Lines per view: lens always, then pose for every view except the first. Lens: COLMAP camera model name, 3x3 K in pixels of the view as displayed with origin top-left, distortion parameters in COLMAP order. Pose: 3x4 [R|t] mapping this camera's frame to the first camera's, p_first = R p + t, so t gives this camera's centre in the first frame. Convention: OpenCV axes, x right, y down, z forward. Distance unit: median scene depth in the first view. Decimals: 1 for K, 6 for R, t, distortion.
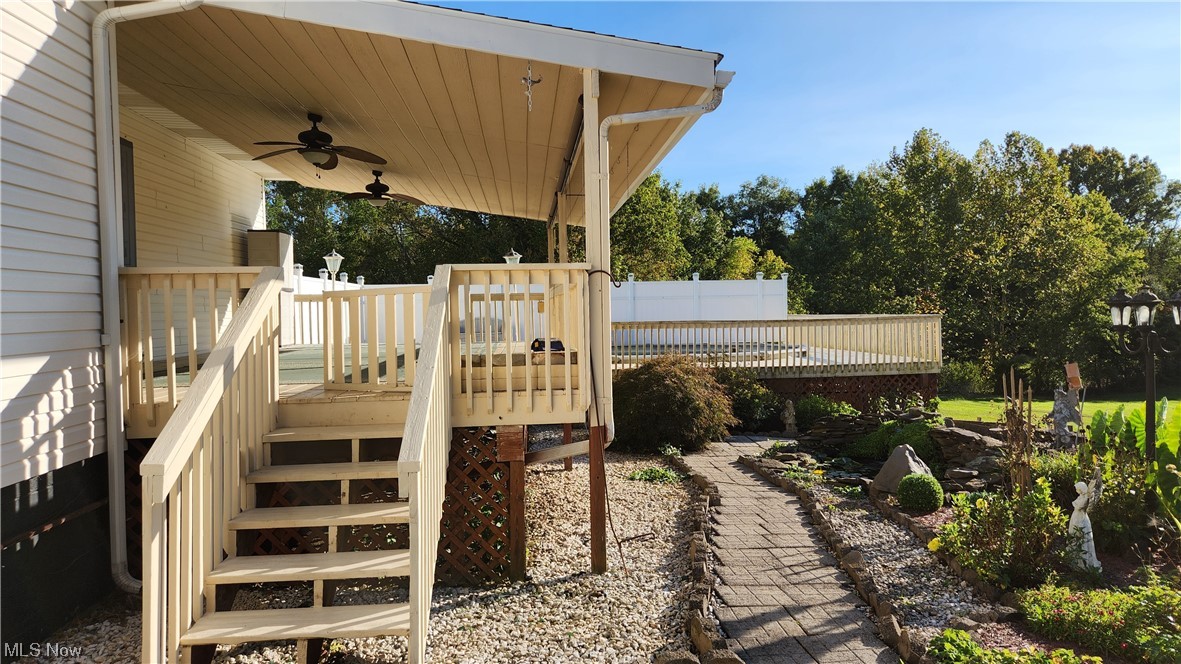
lens RADIAL K [[785.0, 0, 589.7], [0, 785.0, 326.6], [0, 0, 1]] dist [0.086037, -0.079979]
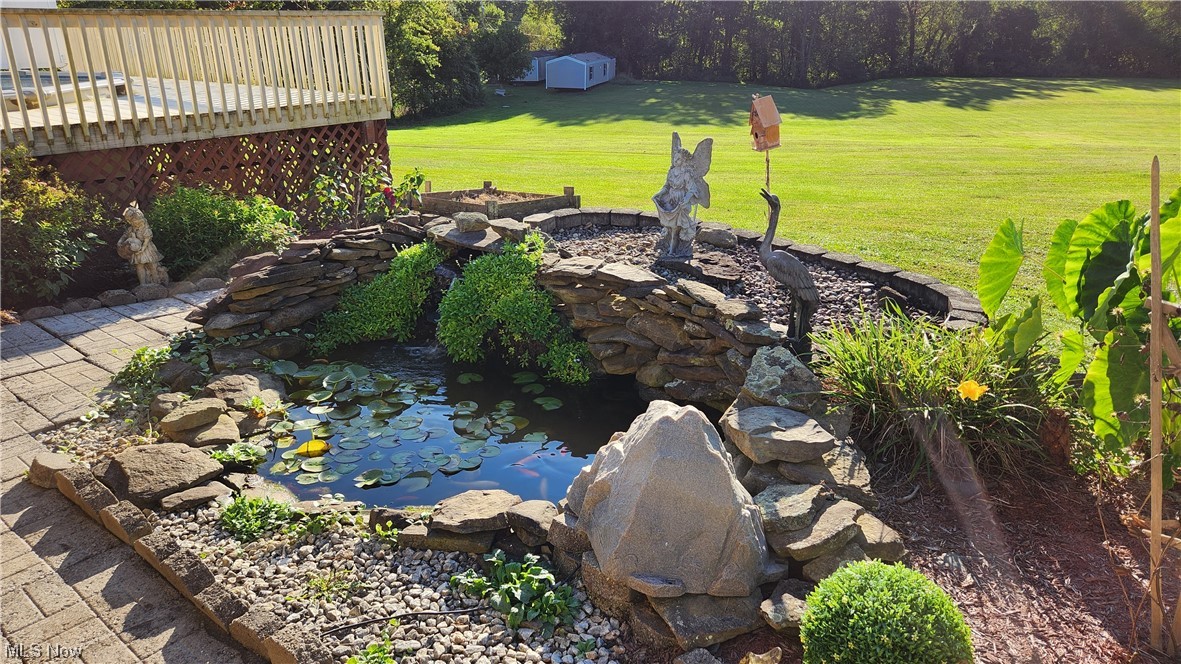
lens RADIAL K [[785.0, 0, 589.7], [0, 785.0, 326.6], [0, 0, 1]] dist [0.086037, -0.079979]
pose [[0.685846, -0.241121, 0.686641, 0.099877], [0.004845, 0.945008, 0.327010, 0.012747], [-0.727731, -0.220951, 0.649298, 0.477862]]
